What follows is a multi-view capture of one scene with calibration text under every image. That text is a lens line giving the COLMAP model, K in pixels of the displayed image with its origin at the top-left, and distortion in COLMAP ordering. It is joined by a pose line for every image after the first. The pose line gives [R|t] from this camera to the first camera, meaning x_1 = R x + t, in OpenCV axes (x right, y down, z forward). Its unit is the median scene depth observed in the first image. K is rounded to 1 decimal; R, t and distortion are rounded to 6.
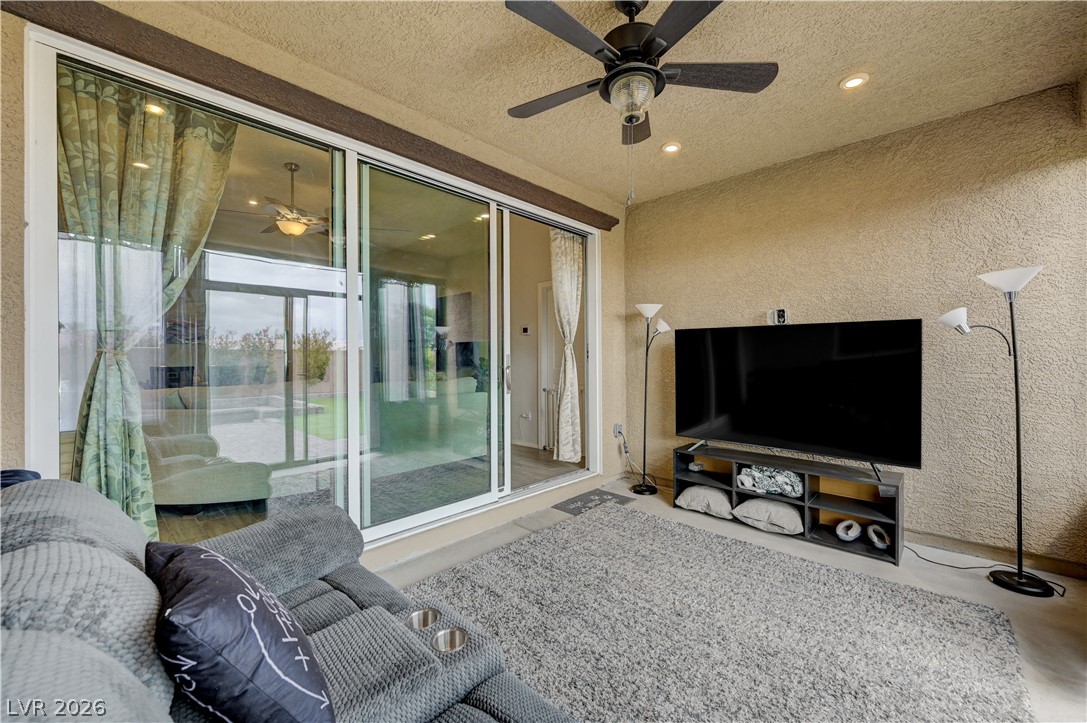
lens RADIAL K [[434.8, 0, 549.9], [0, 434.8, 362.6], [0, 0, 1]] dist [0.002085, -0.001524]
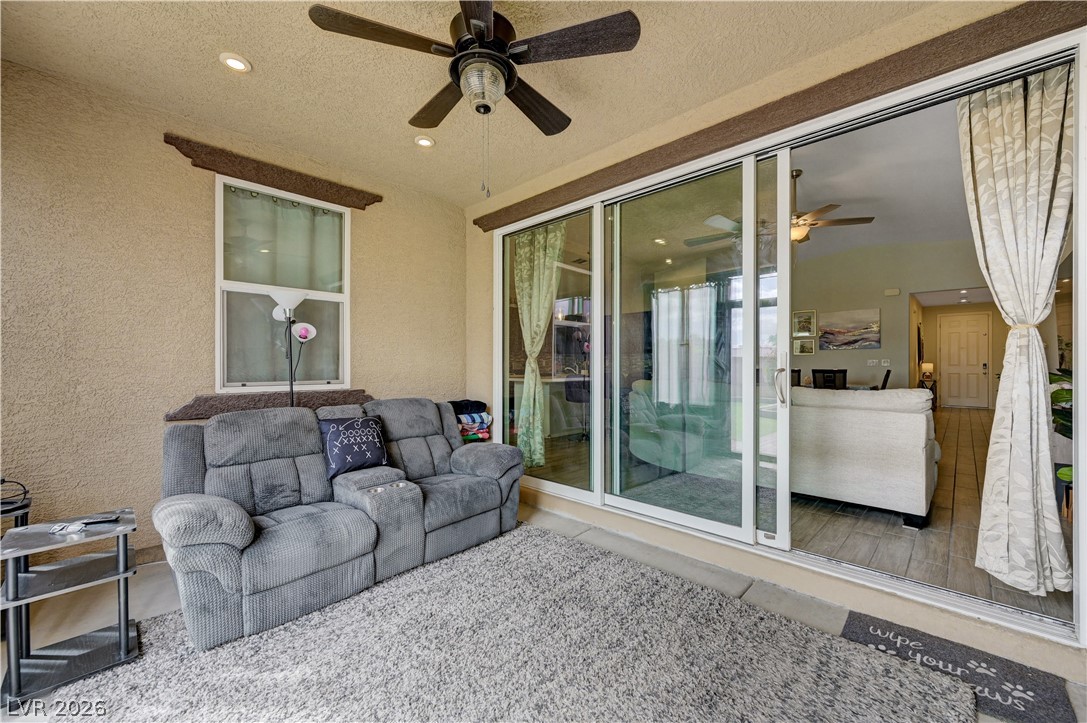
lens RADIAL K [[434.8, 0, 544.1], [0, 434.8, 366.2], [0, 0, 1]] dist [0.002085, -0.001524]
pose [[-0.033145, 0.008667, -0.999413, 0.622122], [-0.008209, 0.999926, 0.008944, 0.000571], [0.999417, 0.008501, -0.033072, 0.625524]]
